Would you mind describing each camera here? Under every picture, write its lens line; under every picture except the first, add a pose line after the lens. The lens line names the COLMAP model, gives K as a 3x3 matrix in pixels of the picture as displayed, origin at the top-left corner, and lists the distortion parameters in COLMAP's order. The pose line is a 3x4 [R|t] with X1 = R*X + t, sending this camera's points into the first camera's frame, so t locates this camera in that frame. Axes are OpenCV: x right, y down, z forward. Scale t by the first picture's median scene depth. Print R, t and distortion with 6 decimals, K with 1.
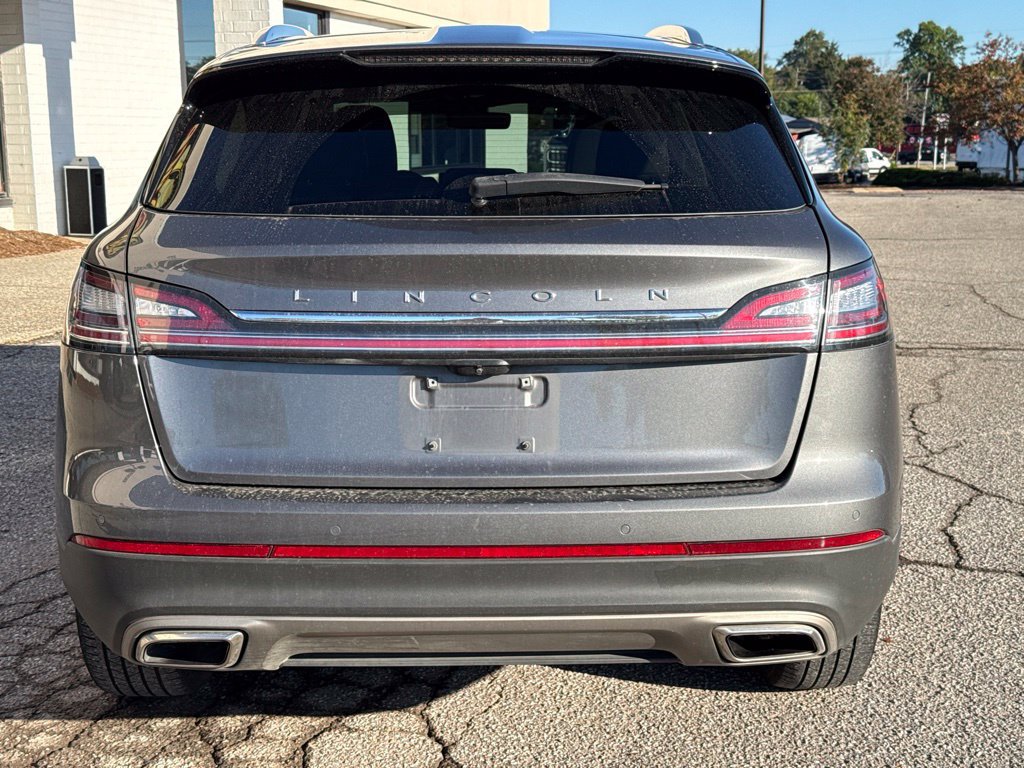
lens RADIAL K [[1409.3, 0, 512.0], [0, 1409.3, 384.0], [0, 0, 1]] dist [0.184461, -0.349479]
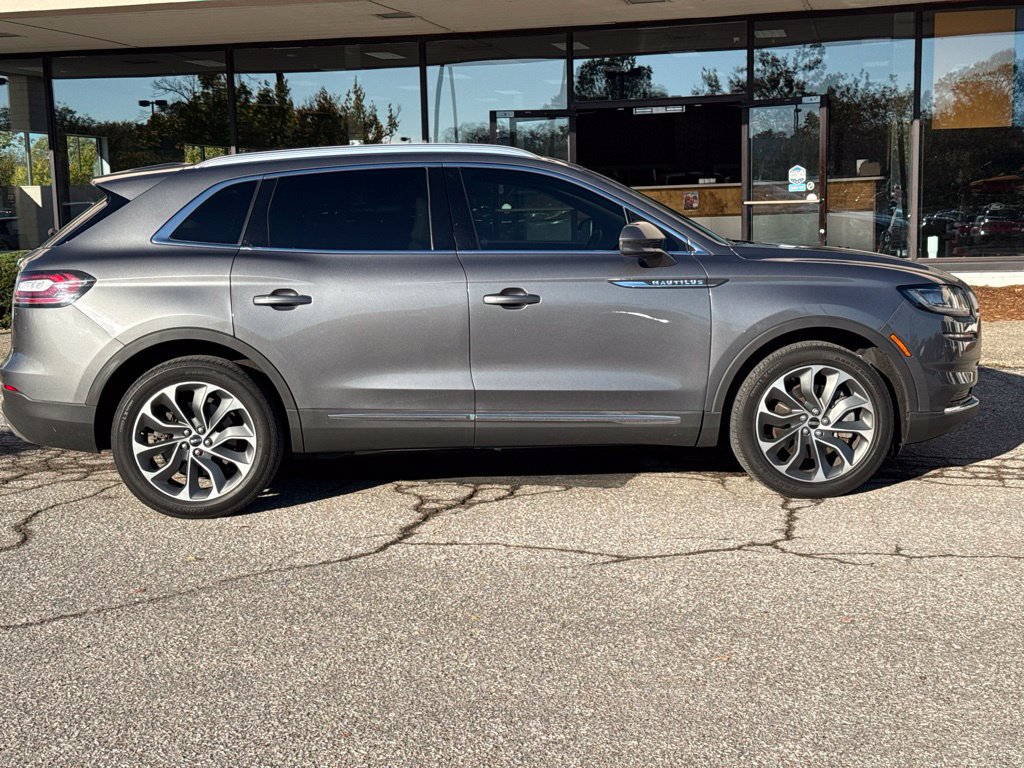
lens RADIAL K [[1409.3, 0, 512.0], [0, 1409.3, 384.0], [0, 0, 1]] dist [0.184461, -0.349479]
pose [[0.044437, 0.129587, -0.990572, 2.128334], [-0.152984, 0.980739, 0.121438, -0.253358], [0.987229, 0.146145, 0.063406, 1.358592]]
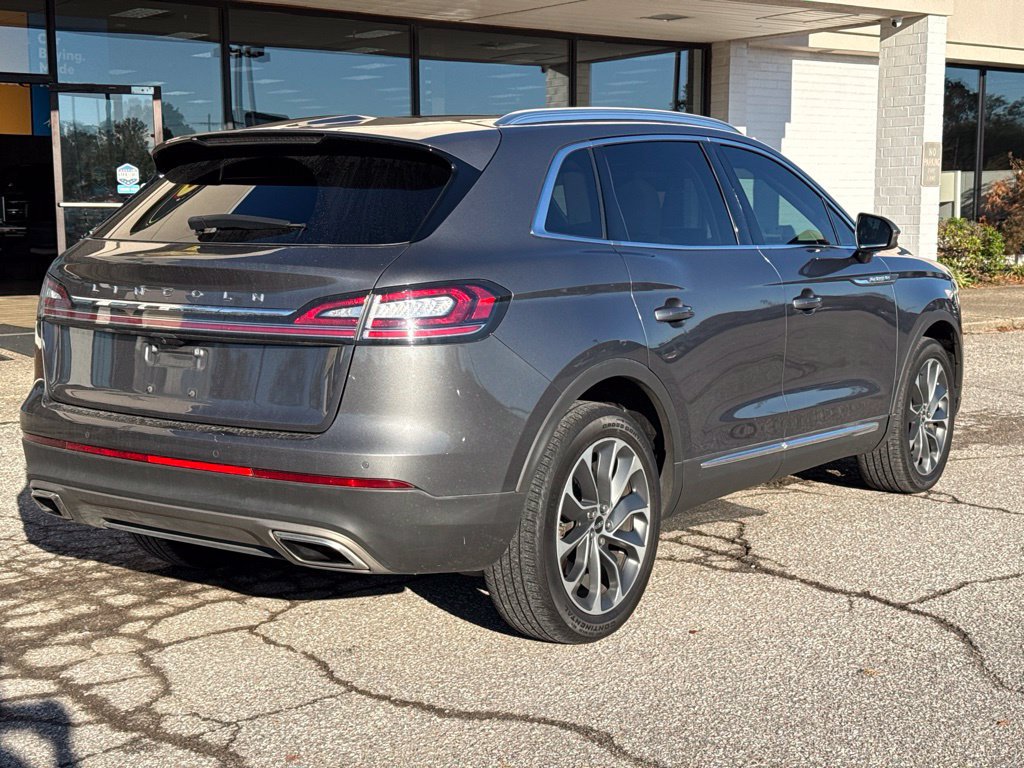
lens RADIAL K [[1409.3, 0, 512.0], [0, 1409.3, 384.0], [0, 0, 1]] dist [0.184461, -0.349479]
pose [[0.812477, 0.075549, -0.578077, 0.910822], [-0.104287, 0.994408, -0.016614, 0.017987], [0.573590, 0.073784, 0.815813, -0.033437]]
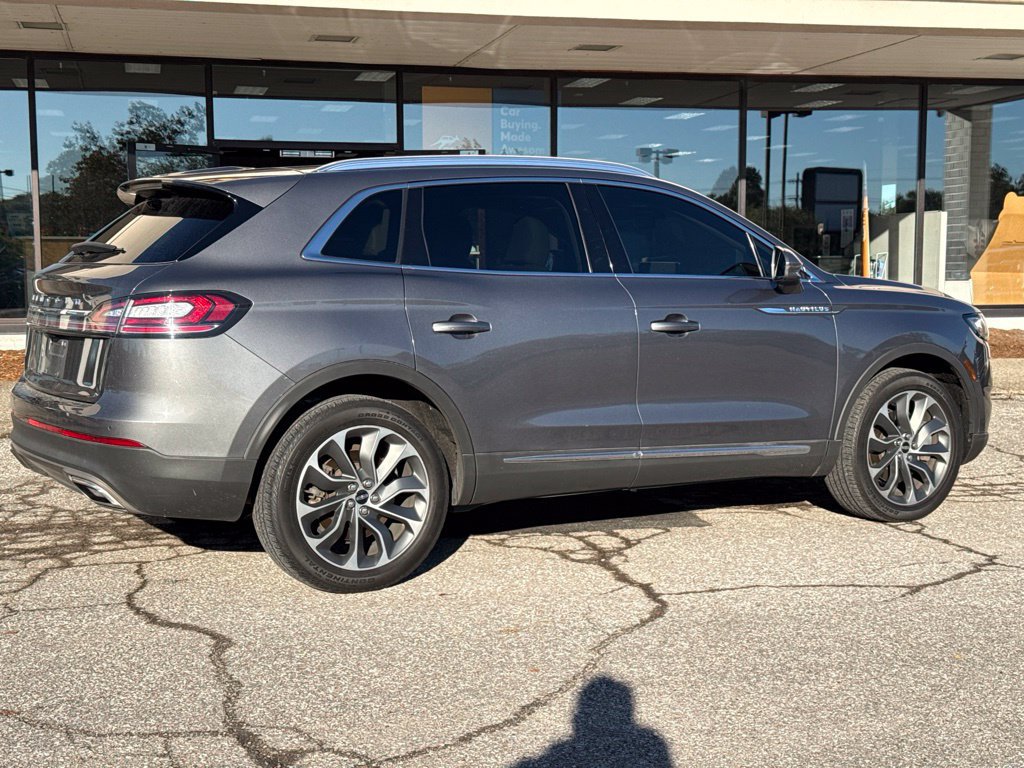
lens RADIAL K [[1409.3, 0, 512.0], [0, 1409.3, 384.0], [0, 0, 1]] dist [0.184461, -0.349479]
pose [[0.510378, 0.076701, -0.856523, 1.655977], [-0.151353, 0.988478, -0.001669, -0.030163], [0.846526, 0.130490, 0.516106, 0.389448]]
